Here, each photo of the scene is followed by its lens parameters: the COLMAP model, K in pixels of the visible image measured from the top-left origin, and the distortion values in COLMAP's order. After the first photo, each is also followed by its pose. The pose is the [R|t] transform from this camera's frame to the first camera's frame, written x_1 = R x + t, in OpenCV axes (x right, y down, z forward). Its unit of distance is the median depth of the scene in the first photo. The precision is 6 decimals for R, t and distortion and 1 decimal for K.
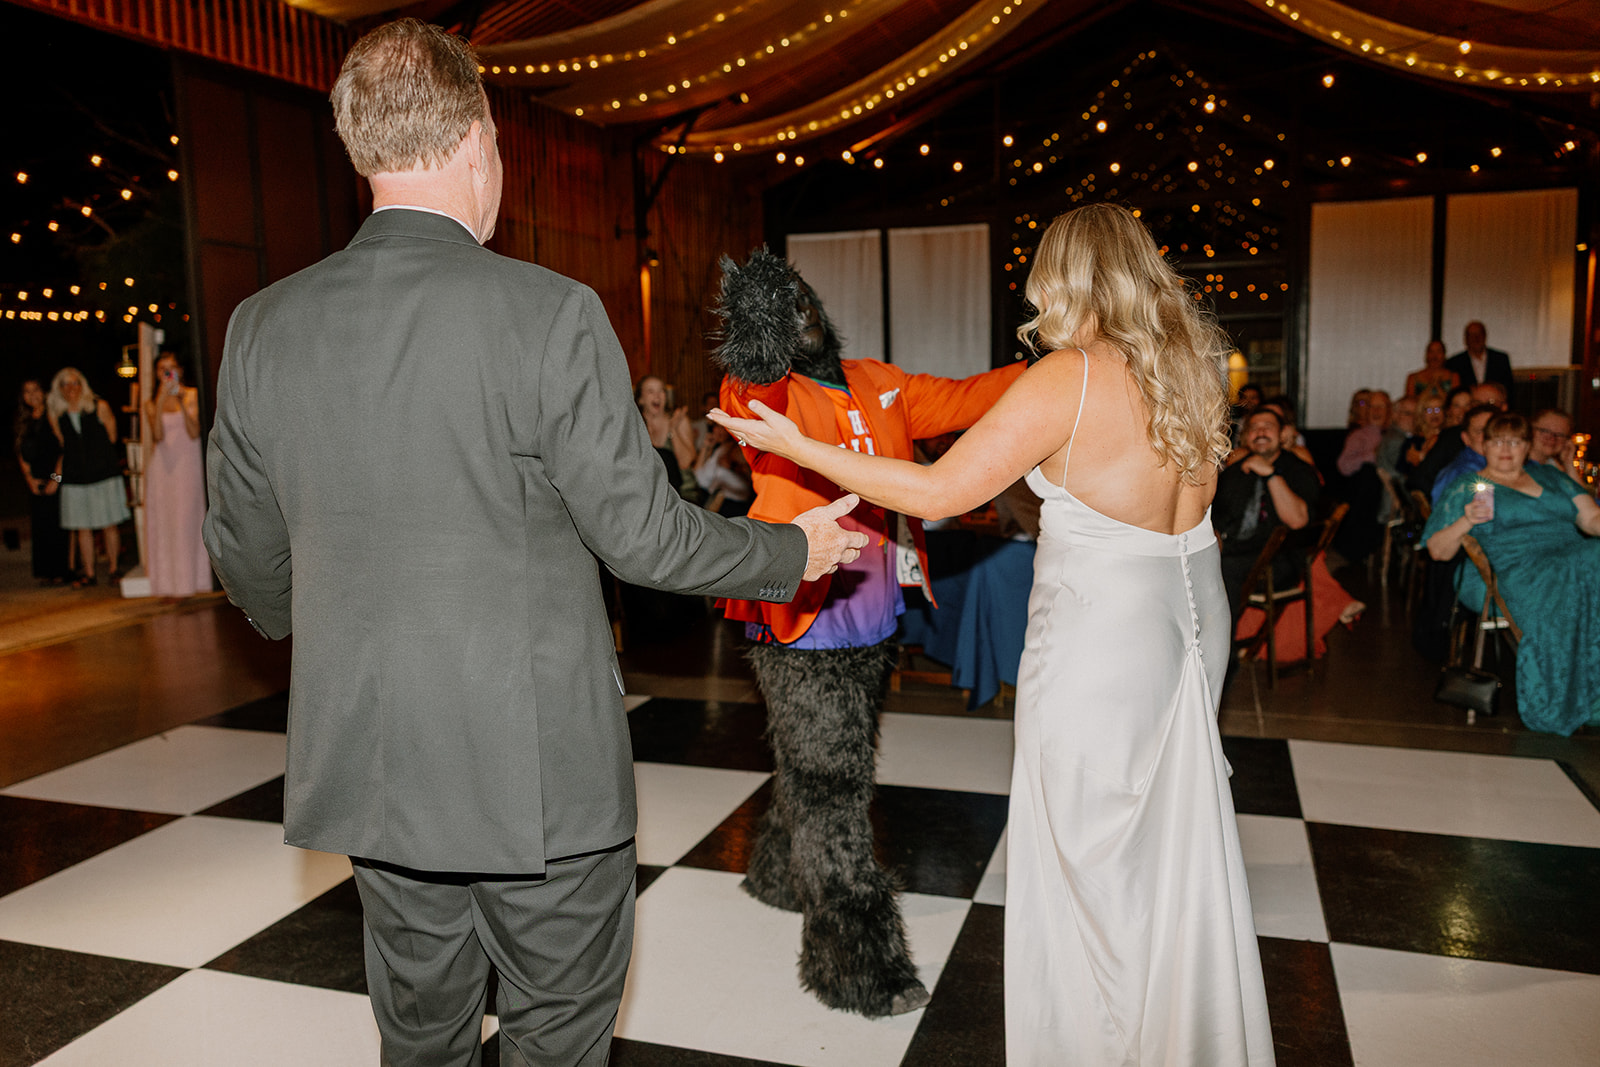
lens RADIAL K [[1236.7, 0, 800.0], [0, 1236.7, 533.5], [0, 0, 1]] dist [0.001405, -0.007030]
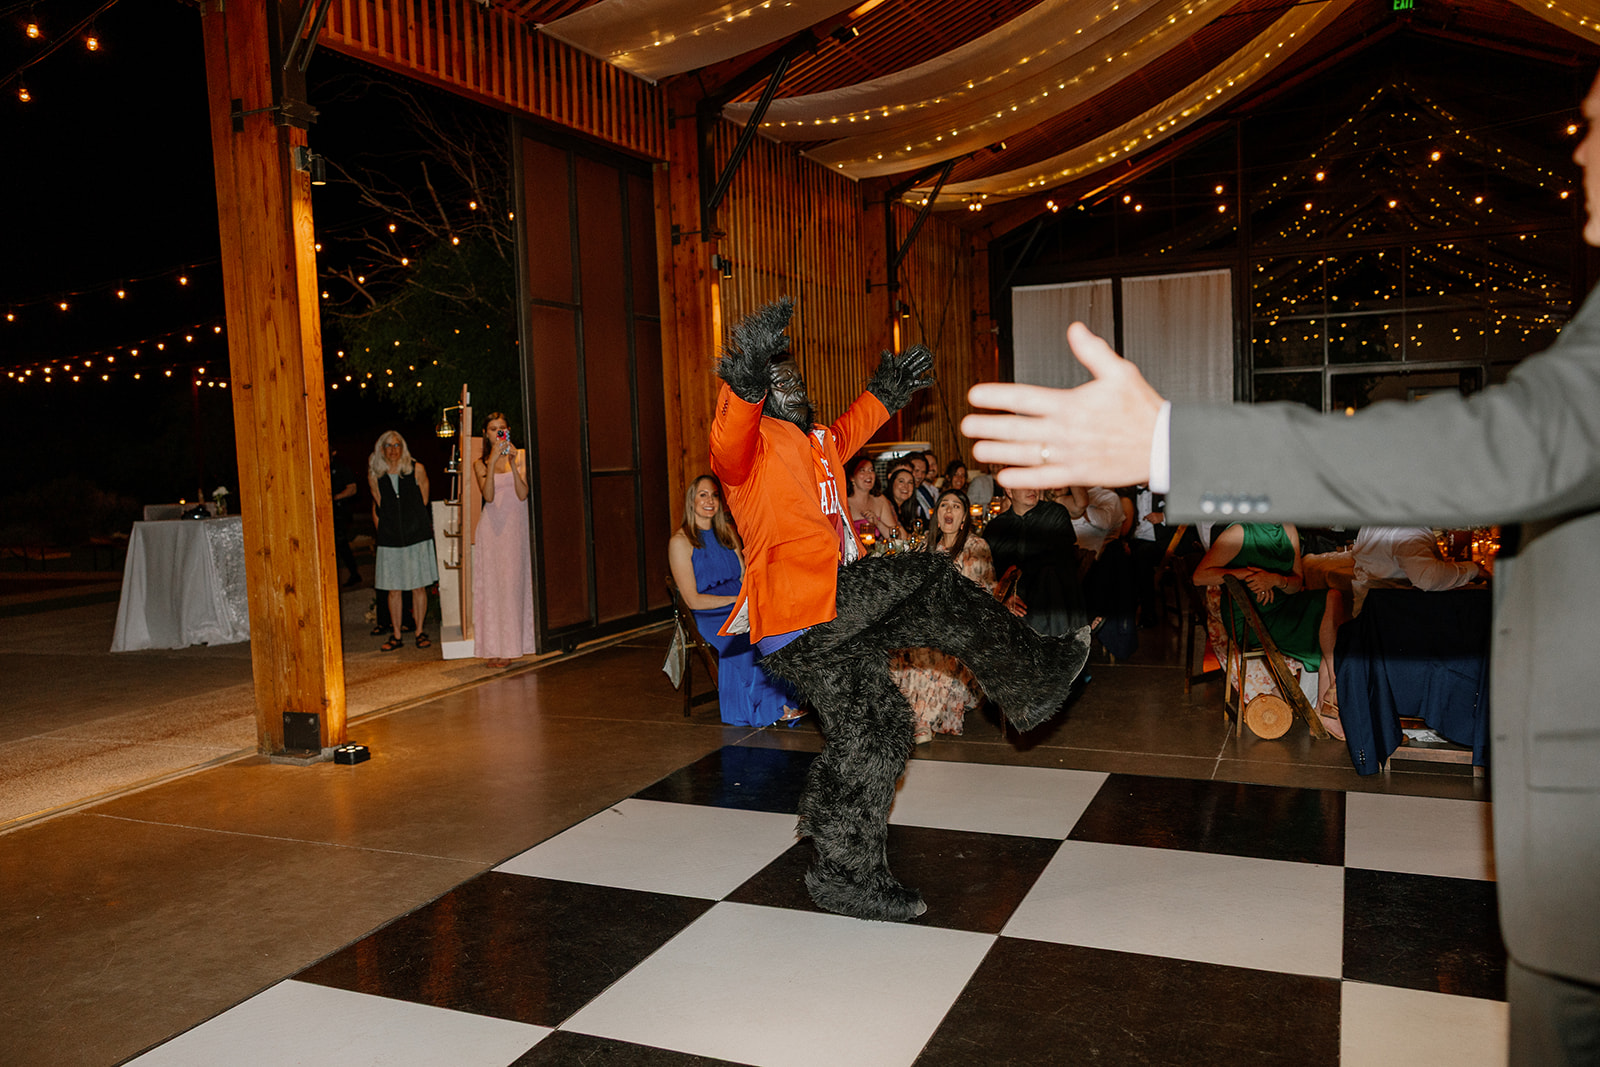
lens RADIAL K [[1246.6, 0, 800.0], [0, 1246.6, 533.5], [0, 0, 1]] dist [-0.004752, -0.002162]
pose [[0.995625, -0.008754, -0.093024, -0.166484], [0.004341, 0.998860, -0.047537, -0.000828], [0.093334, 0.046925, 0.994528, 0.028809]]
